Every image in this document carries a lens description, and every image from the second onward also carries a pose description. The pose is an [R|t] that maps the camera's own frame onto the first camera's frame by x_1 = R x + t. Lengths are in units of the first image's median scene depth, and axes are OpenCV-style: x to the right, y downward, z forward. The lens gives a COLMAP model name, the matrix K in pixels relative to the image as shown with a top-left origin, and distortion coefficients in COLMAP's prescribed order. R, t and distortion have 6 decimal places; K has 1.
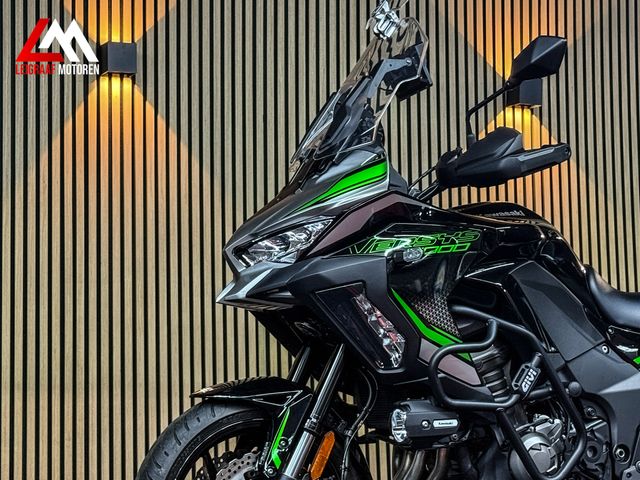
lens RADIAL K [[1373.6, 0, 320.5], [0, 1373.6, 239.9], [0, 0, 1]] dist [0.178813, 0.000000]
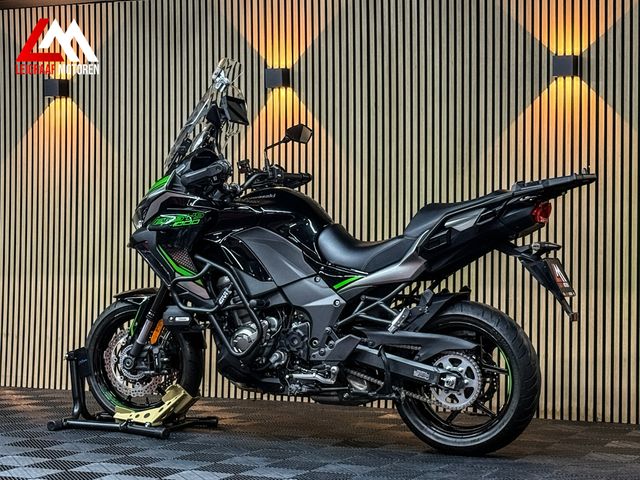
lens RADIAL K [[1373.6, 0, 321.3], [0, 1373.6, 239.6], [0, 0, 1]] dist [0.178813, 0.000000]
pose [[0.677991, 0.026370, -0.734597, 1.393305], [0.059858, 0.994057, 0.090930, -0.113336], [0.732629, -0.105621, 0.672383, -0.070655]]
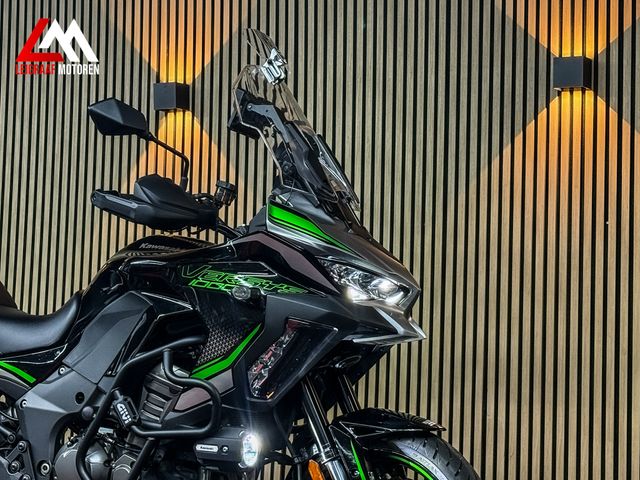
lens RADIAL K [[1360.7, 0, 317.0], [0, 1360.7, 240.4], [0, 0, 1]] dist [0.157755, 0.000000]
pose [[0.648712, -0.025741, -0.760599, 1.026164], [0.030656, 0.999500, -0.007680, -0.000156], [0.760417, -0.018335, 0.649177, 0.470727]]
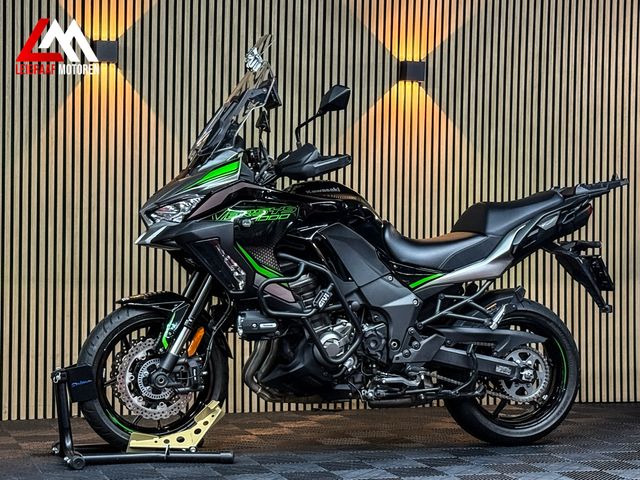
lens RADIAL K [[1373.6, 0, 315.2], [0, 1373.6, 237.5], [0, 0, 1]] dist [0.178813, 0.000000]
pose [[0.996386, 0.033133, -0.078207, 0.242018], [-0.024363, 0.993573, 0.110538, -0.135288], [0.081367, -0.108234, 0.990790, -0.529910]]
